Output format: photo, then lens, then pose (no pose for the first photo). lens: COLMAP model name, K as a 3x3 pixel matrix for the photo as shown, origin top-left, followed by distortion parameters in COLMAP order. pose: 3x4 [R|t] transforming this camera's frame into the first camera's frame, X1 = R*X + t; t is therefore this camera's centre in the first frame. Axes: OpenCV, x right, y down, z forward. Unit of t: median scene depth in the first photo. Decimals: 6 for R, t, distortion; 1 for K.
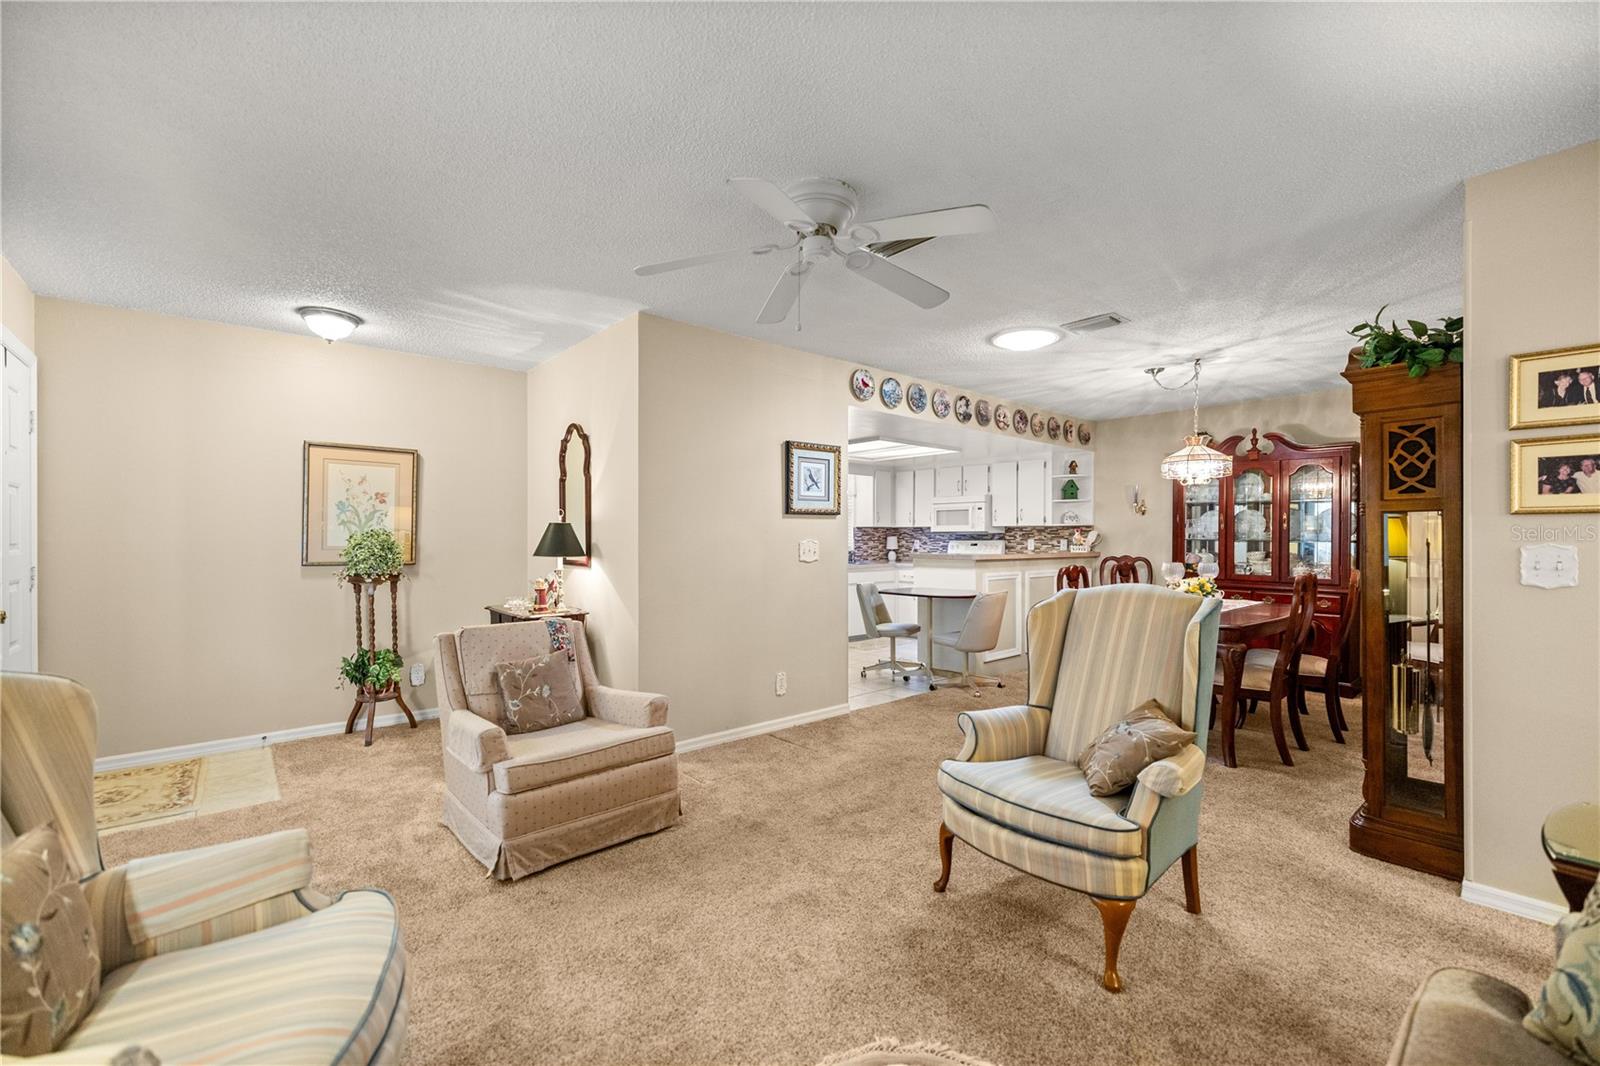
lens RADIAL K [[677.4, 0, 792.0], [0, 677.4, 539.7], [0, 0, 1]] dist [0.005408, -0.001051]
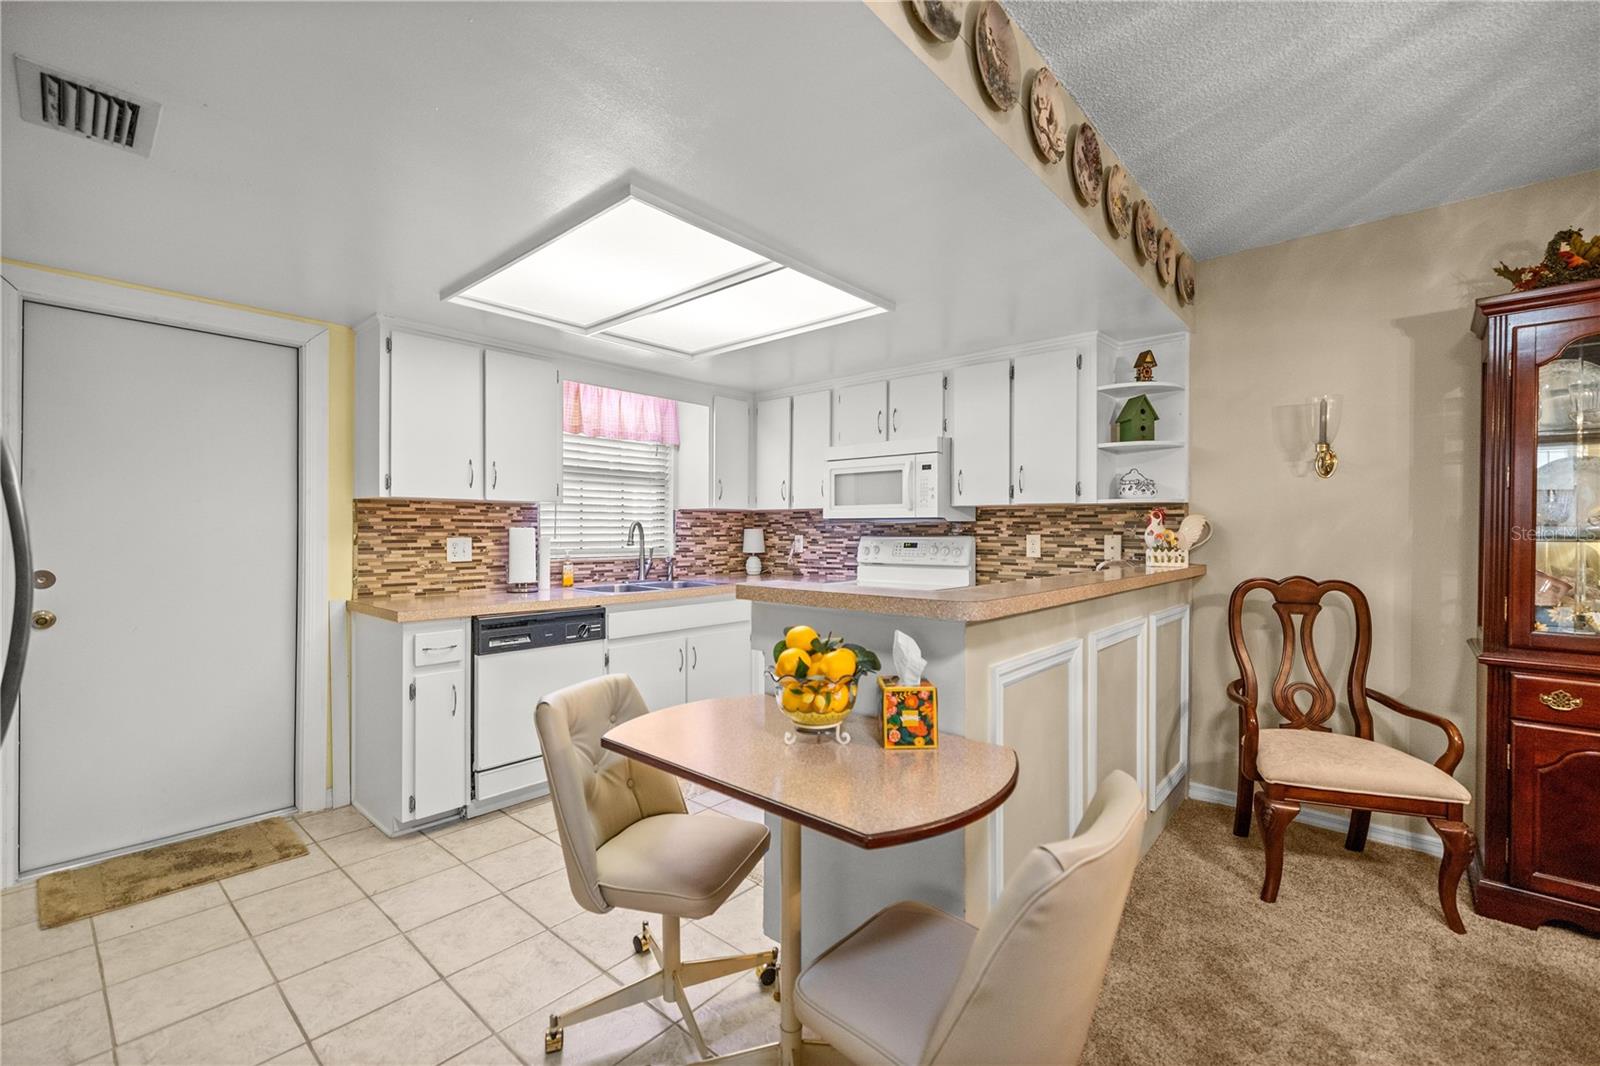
lens RADIAL K [[677.4, 0, 804.9], [0, 677.4, 536.8], [0, 0, 1]] dist [0.005408, -0.001051]
pose [[0.989016, -0.000470, 0.147808, 0.128739], [-0.000644, 0.999972, 0.007488, -0.002481], [-0.147808, -0.007501, 0.988988, 0.559495]]
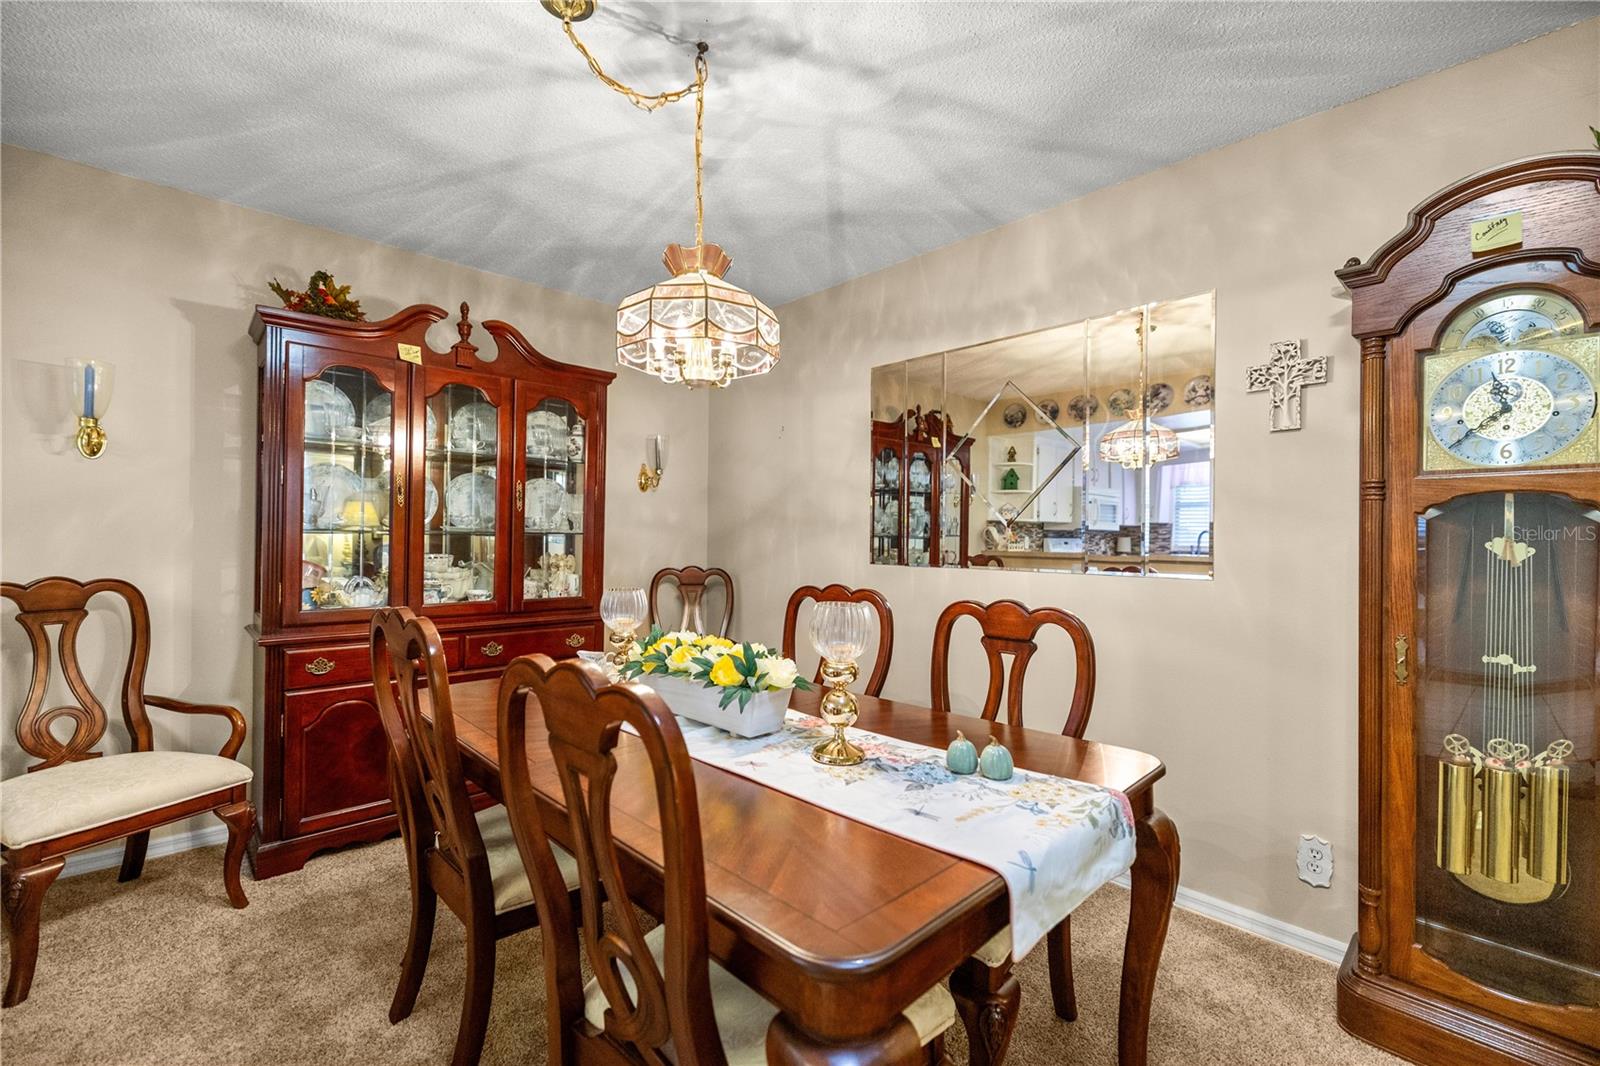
lens RADIAL K [[677.4, 0, 784.9], [0, 677.4, 539.5], [0, 0, 1]] dist [0.005408, -0.001051]
pose [[-0.049385, -0.008148, 0.998747, 0.134306], [-0.007207, 0.999944, 0.007801, 0.000372], [-0.998754, -0.006813, -0.049441, 0.579682]]
